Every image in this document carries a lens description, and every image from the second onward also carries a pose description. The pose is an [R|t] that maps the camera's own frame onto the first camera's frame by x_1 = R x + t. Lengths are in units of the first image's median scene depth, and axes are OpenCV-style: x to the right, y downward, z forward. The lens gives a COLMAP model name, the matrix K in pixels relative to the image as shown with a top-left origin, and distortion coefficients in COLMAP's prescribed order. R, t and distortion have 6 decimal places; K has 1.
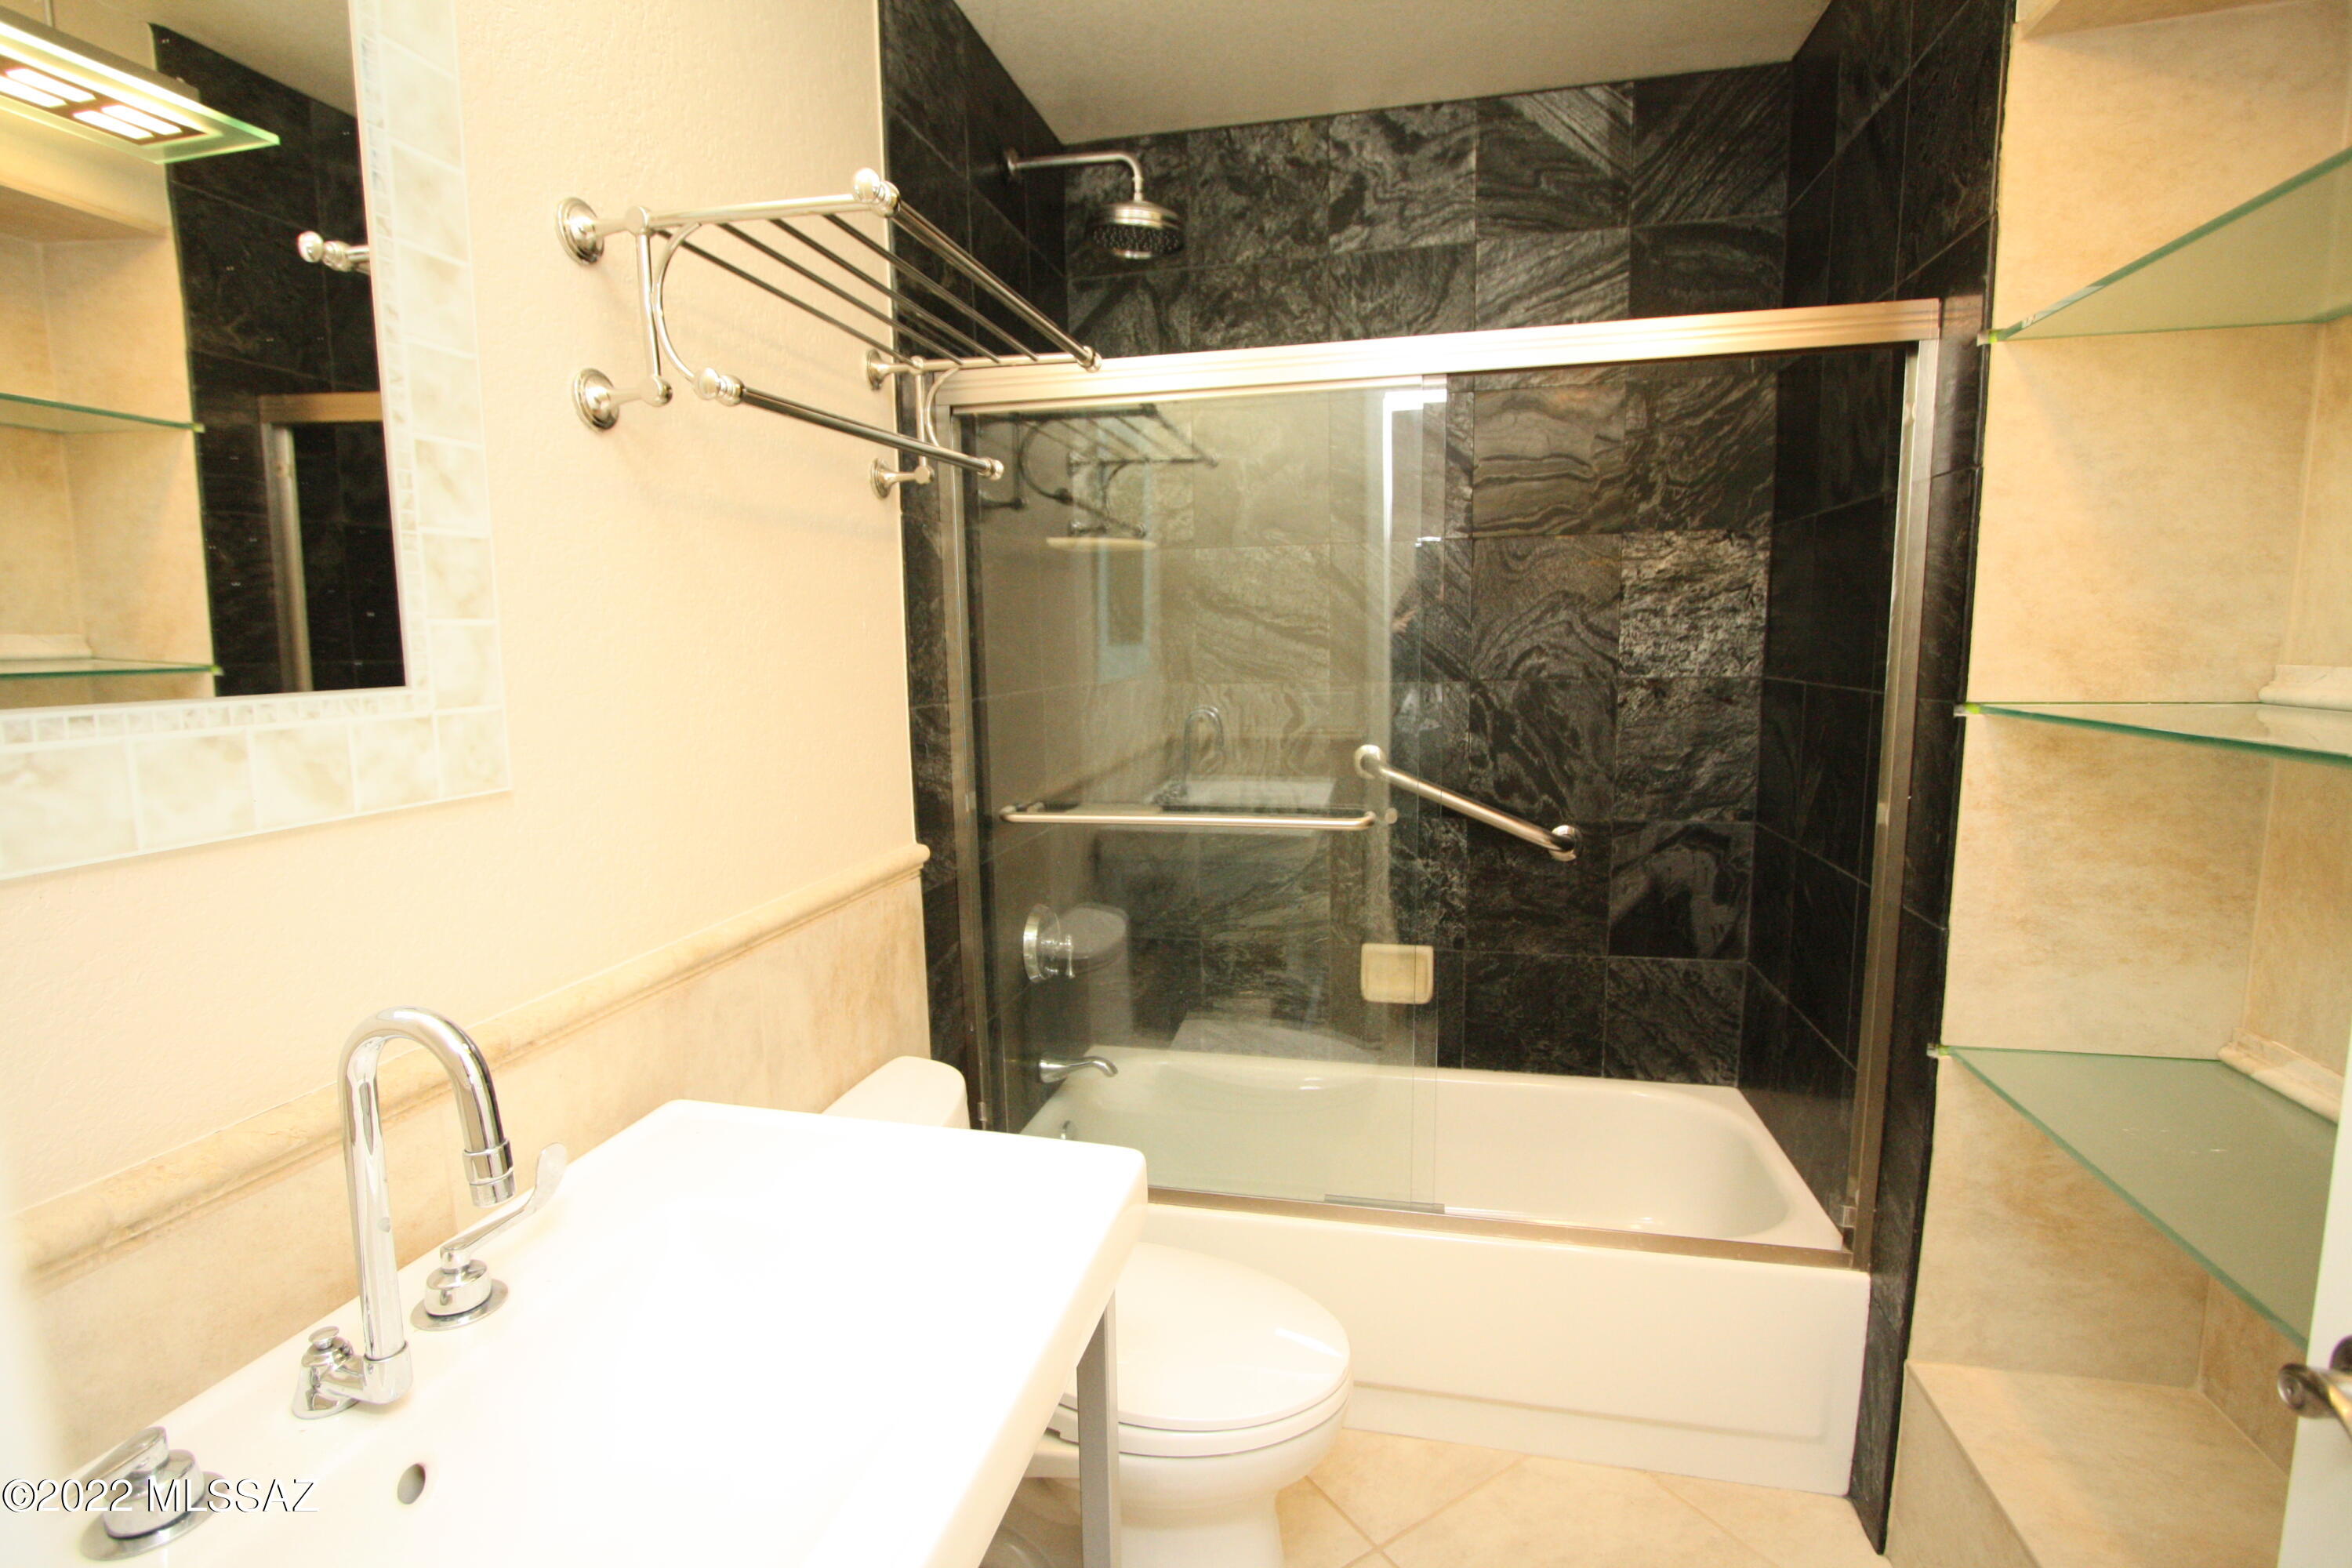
lens RADIAL K [[1096.4, 0, 1172.5], [0, 1096.4, 789.9], [0, 0, 1]] dist [-0.014030, 0.000921]
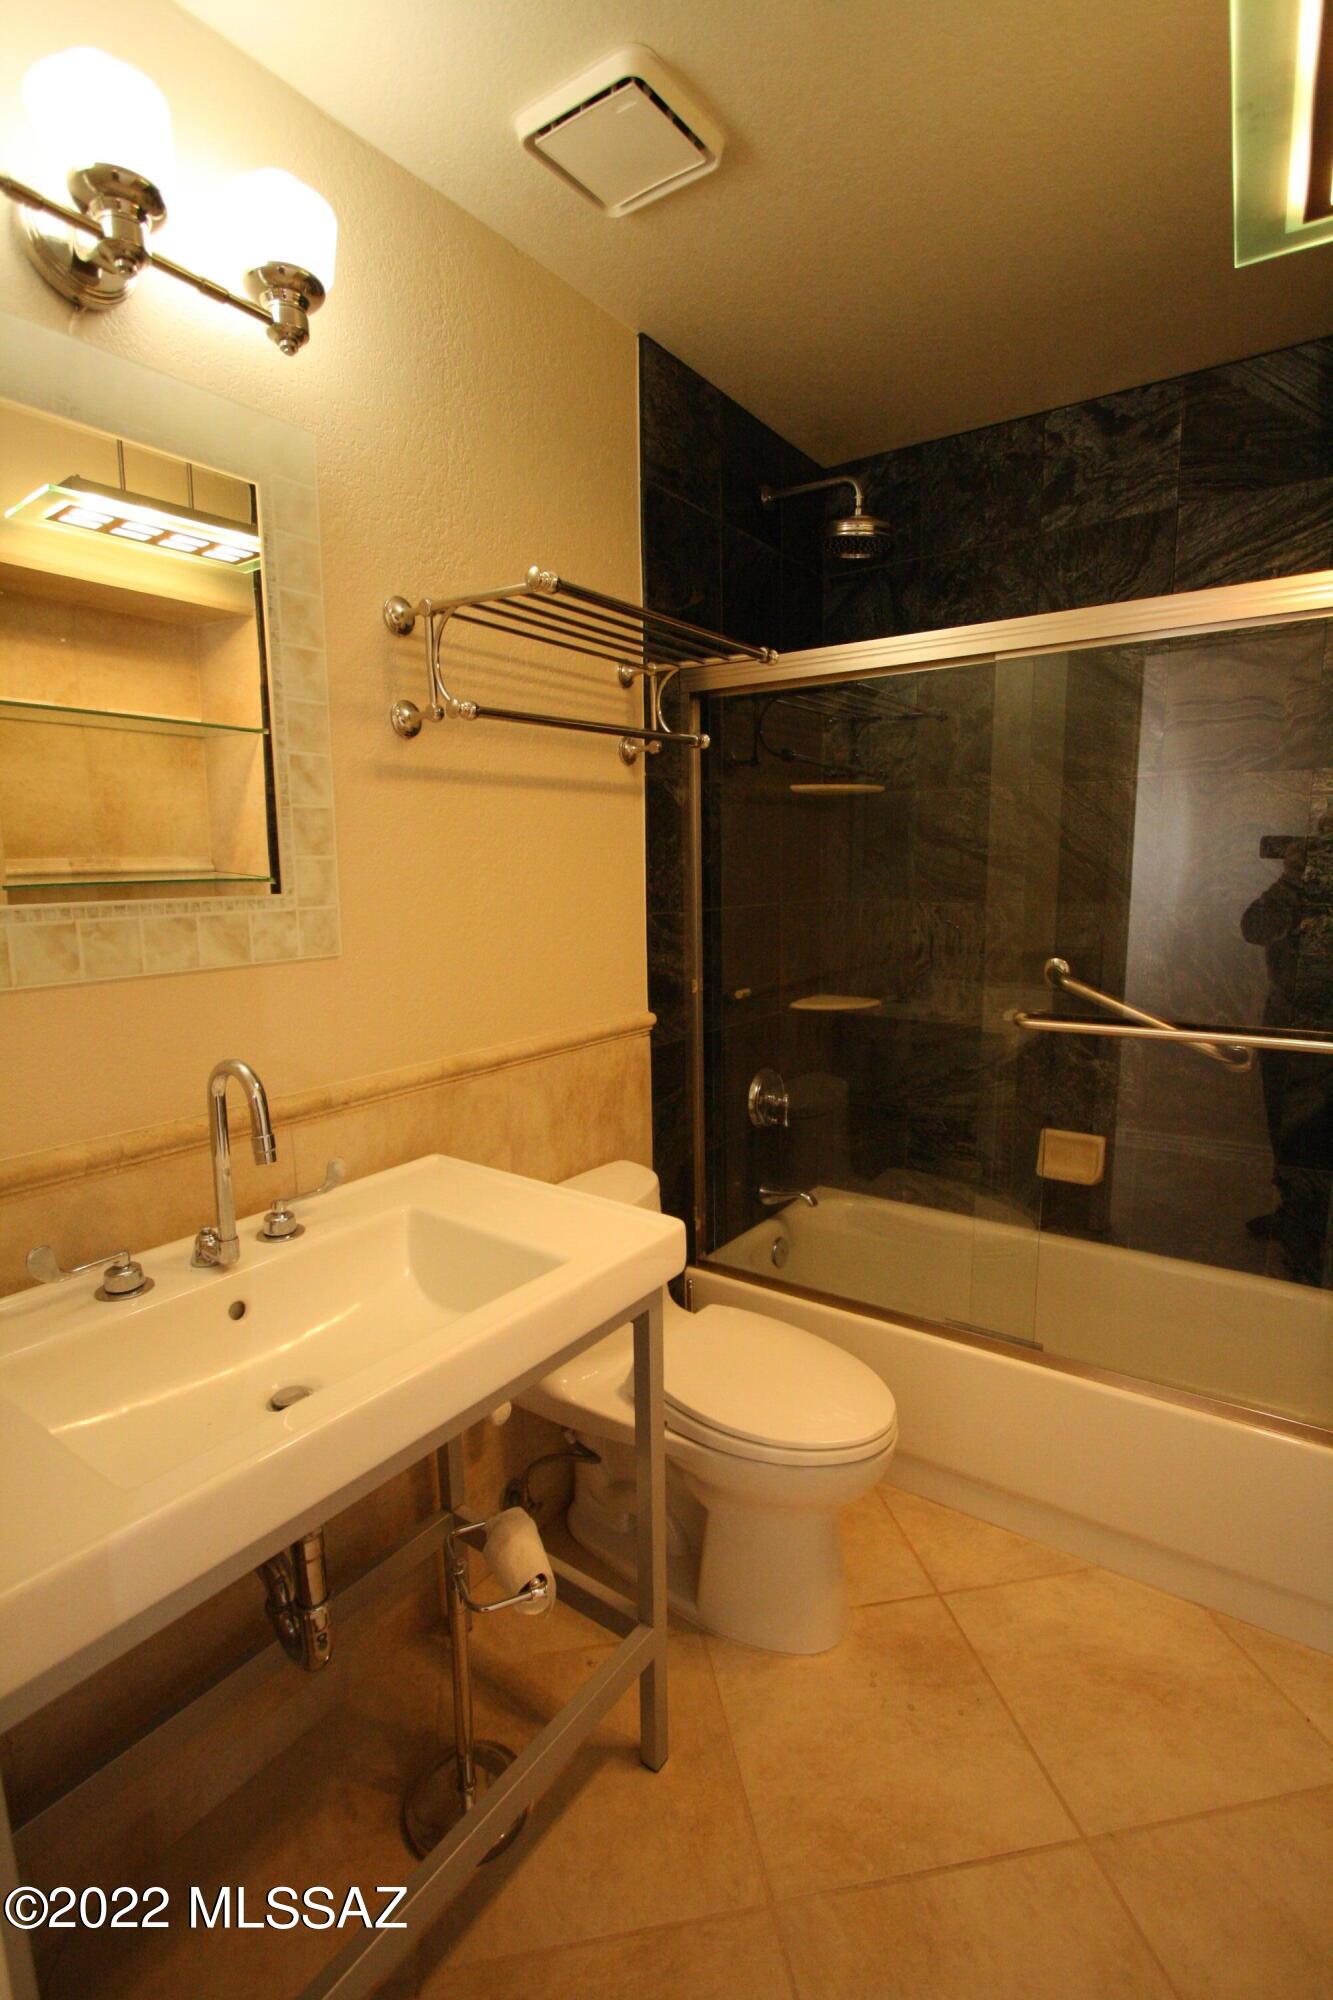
lens RADIAL K [[932.3, 0, 662.9], [0, 932.3, 1016.3], [0, 0, 1]] dist [-0.014030, 0.000921]
pose [[0.924515, 0.068697, -0.374903, 0.181482], [-0.056813, 0.997472, 0.042674, 0.002191], [0.376887, -0.018154, 0.926081, -0.073144]]
